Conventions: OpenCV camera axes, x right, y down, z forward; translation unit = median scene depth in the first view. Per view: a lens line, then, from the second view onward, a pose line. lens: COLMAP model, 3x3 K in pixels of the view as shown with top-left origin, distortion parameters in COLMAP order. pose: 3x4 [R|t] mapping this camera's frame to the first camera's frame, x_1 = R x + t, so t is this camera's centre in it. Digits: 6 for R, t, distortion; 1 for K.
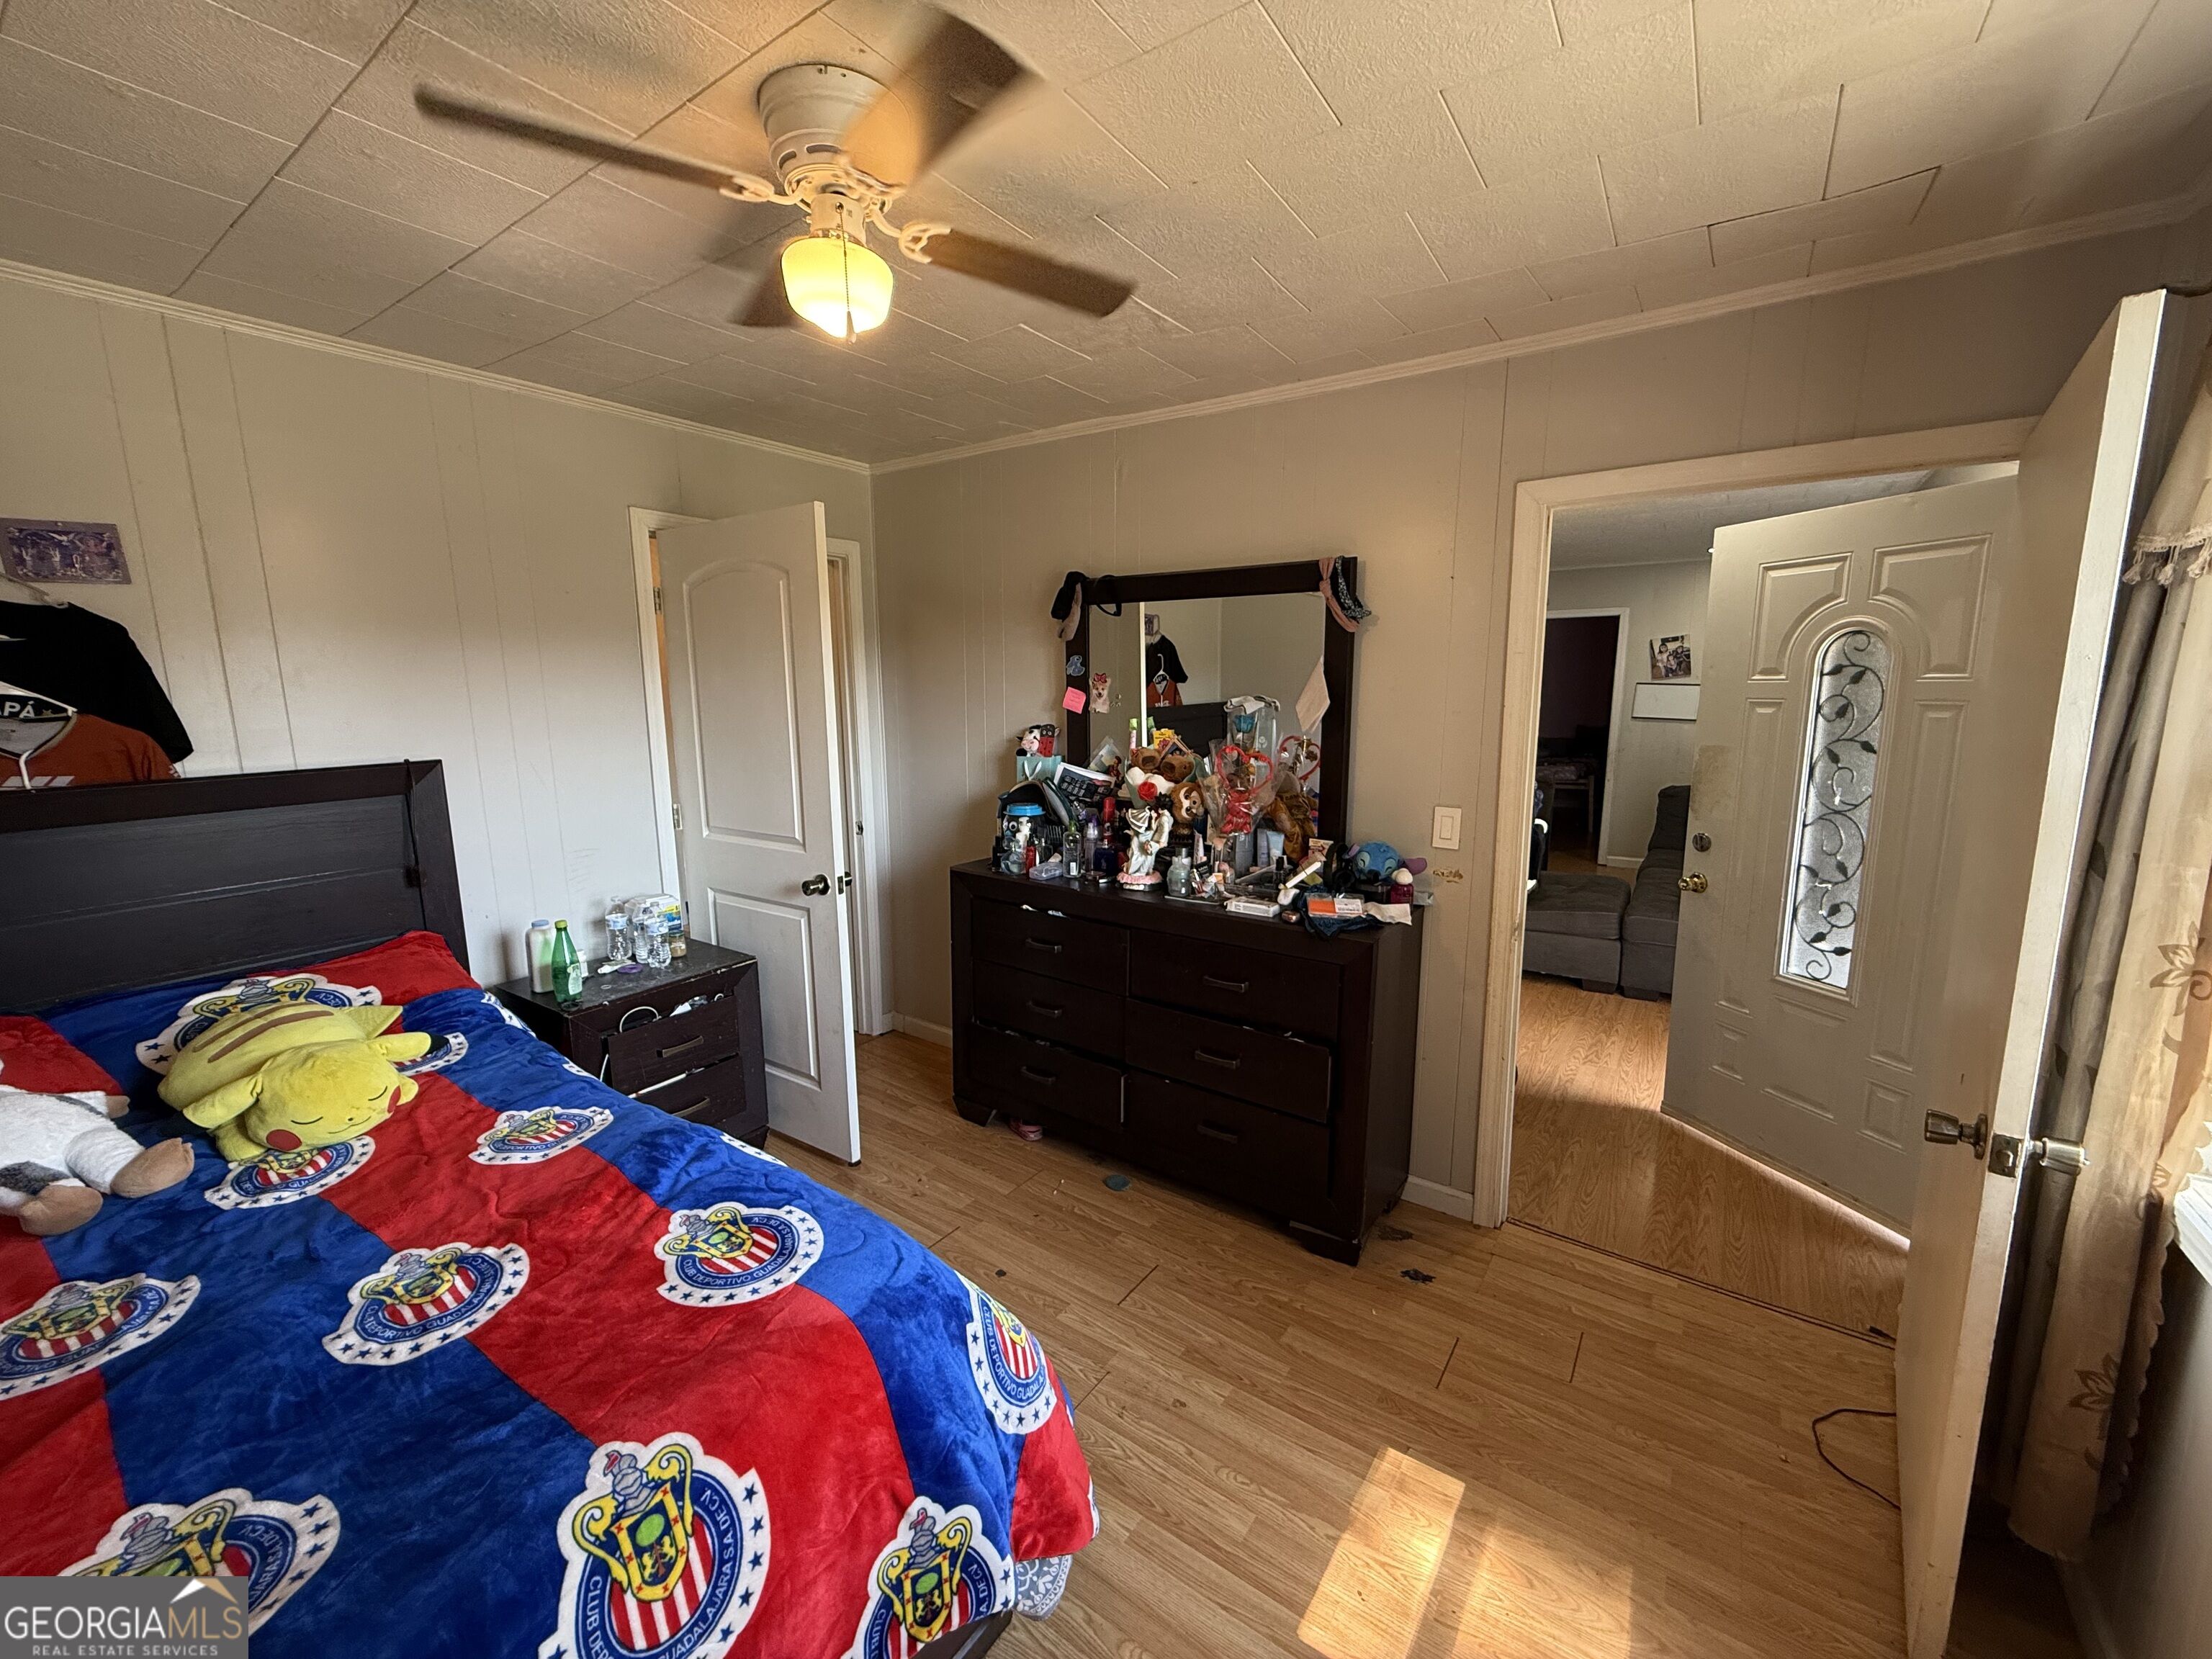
lens RADIAL K [[880.1, 0, 1100.9], [0, 880.1, 826.3], [0, 0, 1]] dist [-0.002951, -0.000395]
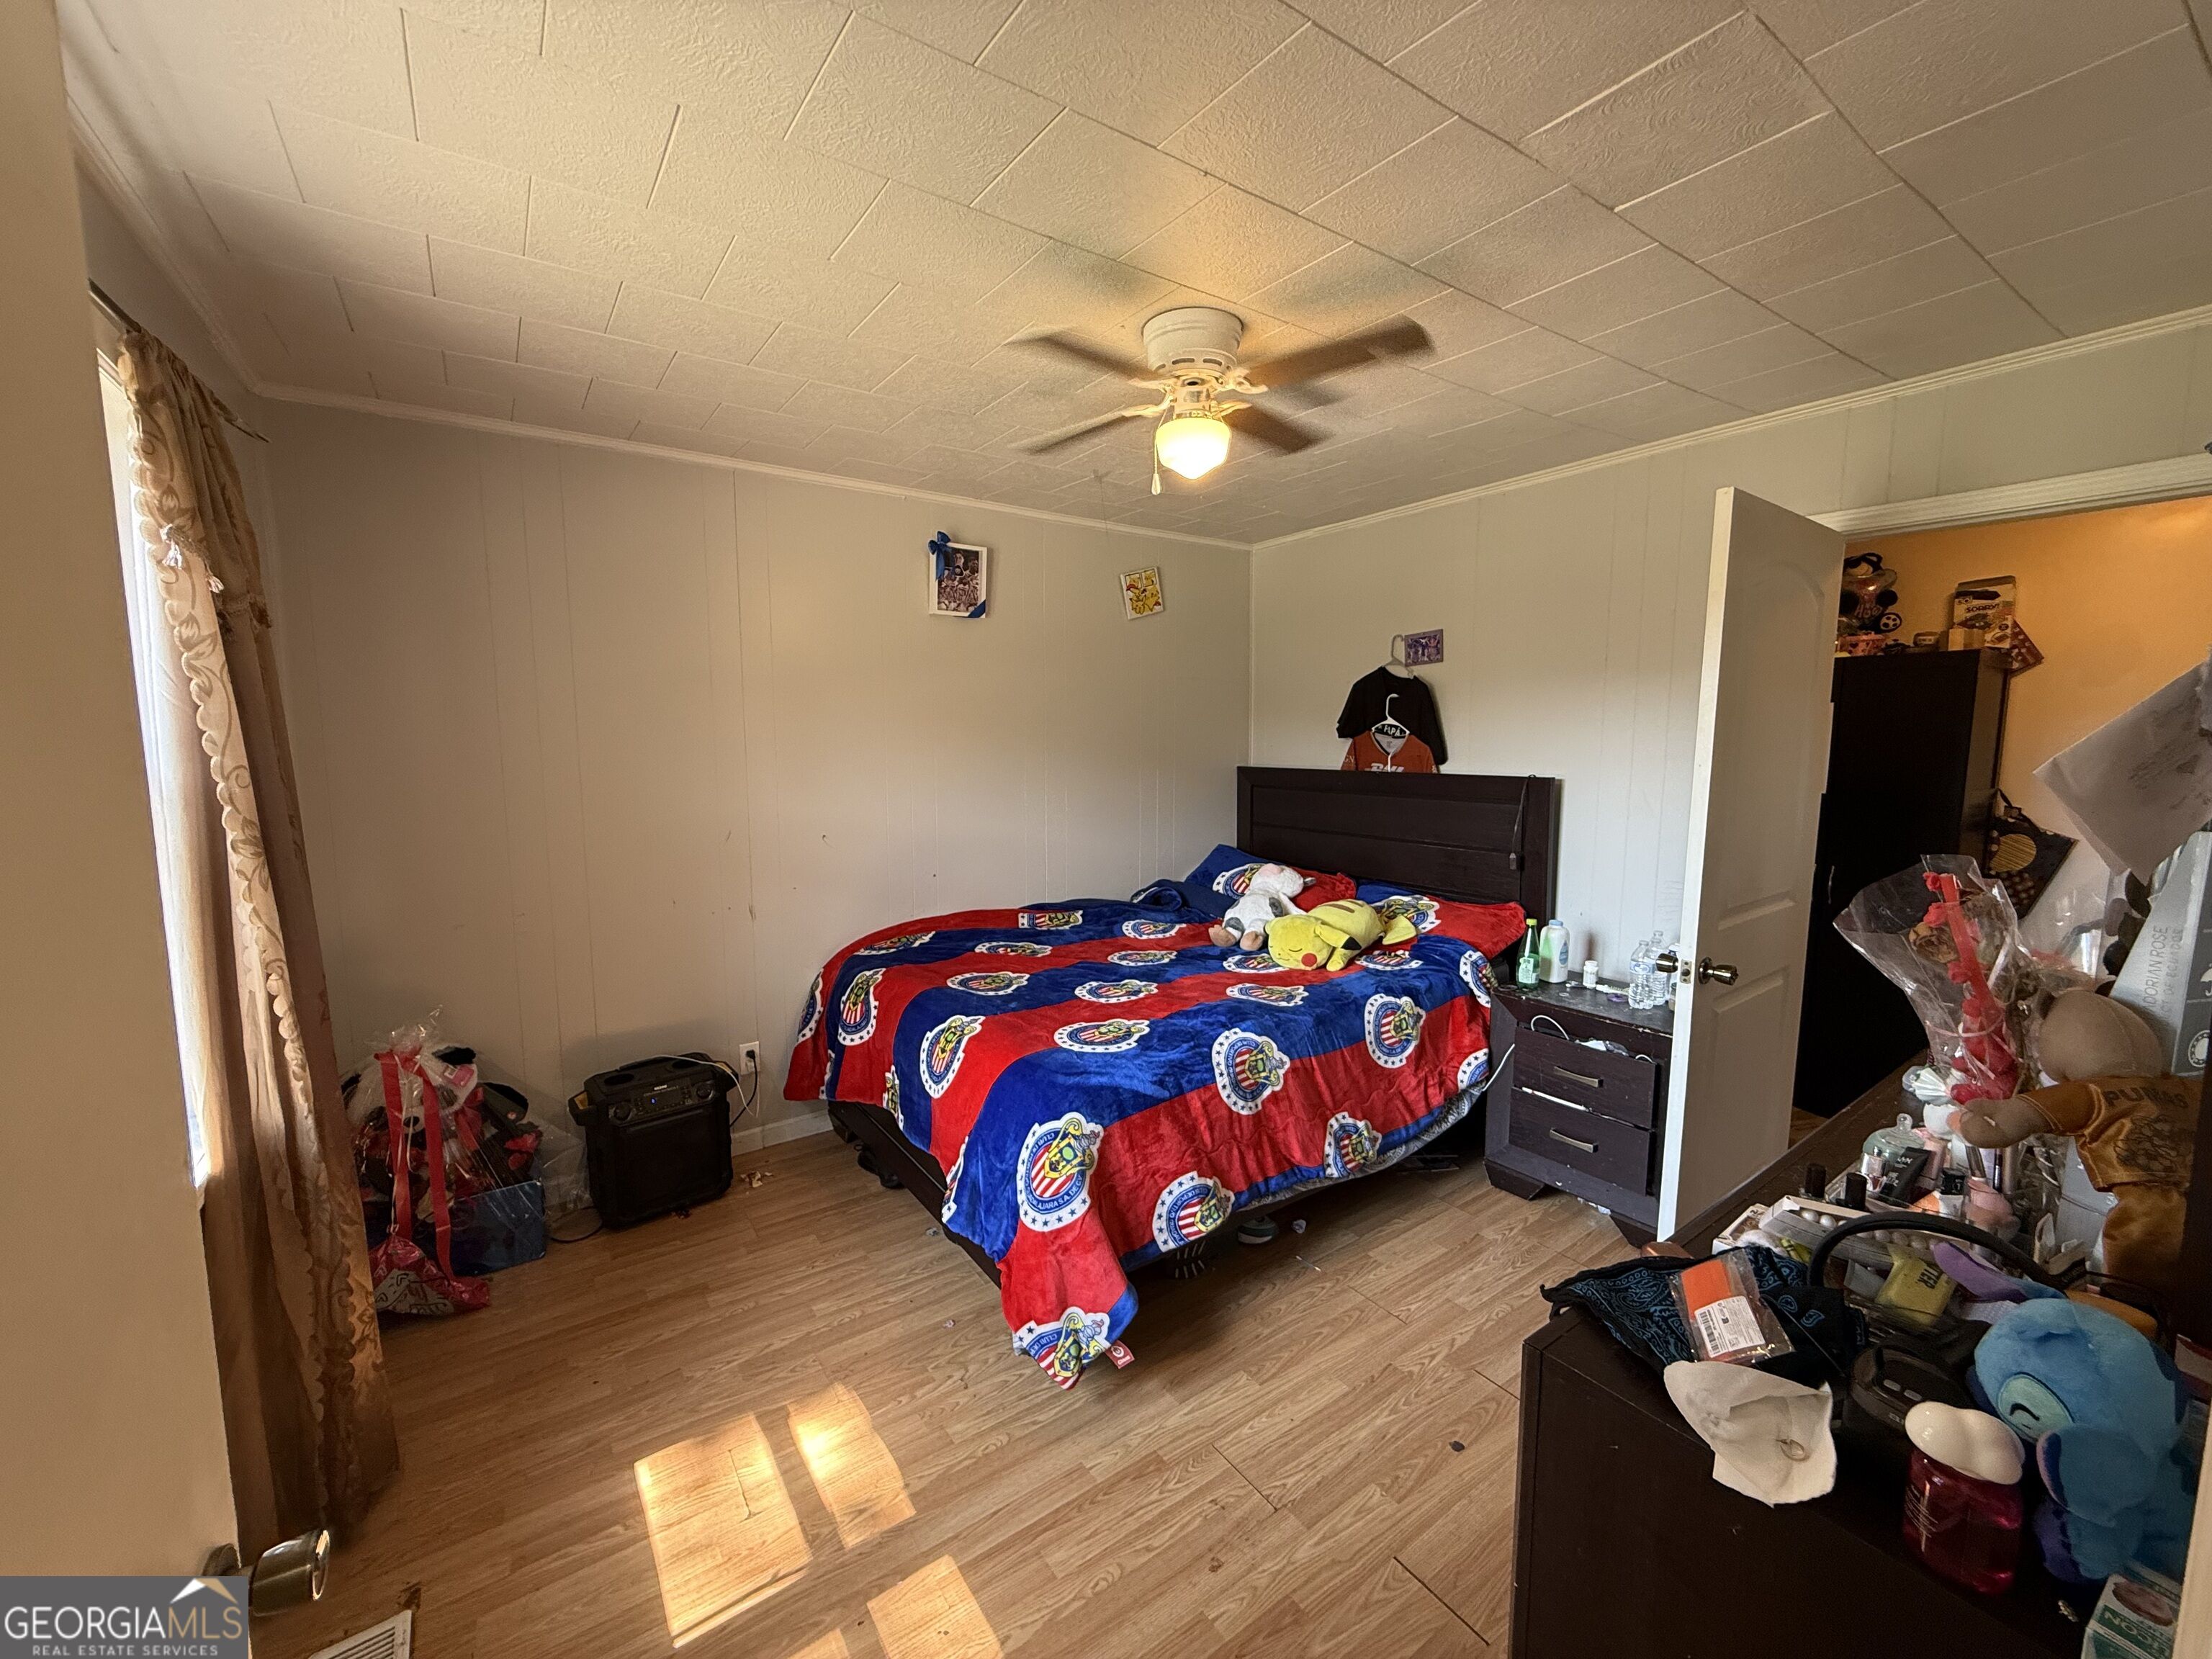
lens RADIAL K [[880.1, 0, 1100.9], [0, 880.1, 826.3], [0, 0, 1]] dist [-0.002951, -0.000395]
pose [[-0.347113, 0.114827, -0.930767, 1.039621], [-0.144126, 0.974154, 0.173929, -0.211513], [0.926682, 0.194521, -0.321592, 1.282533]]
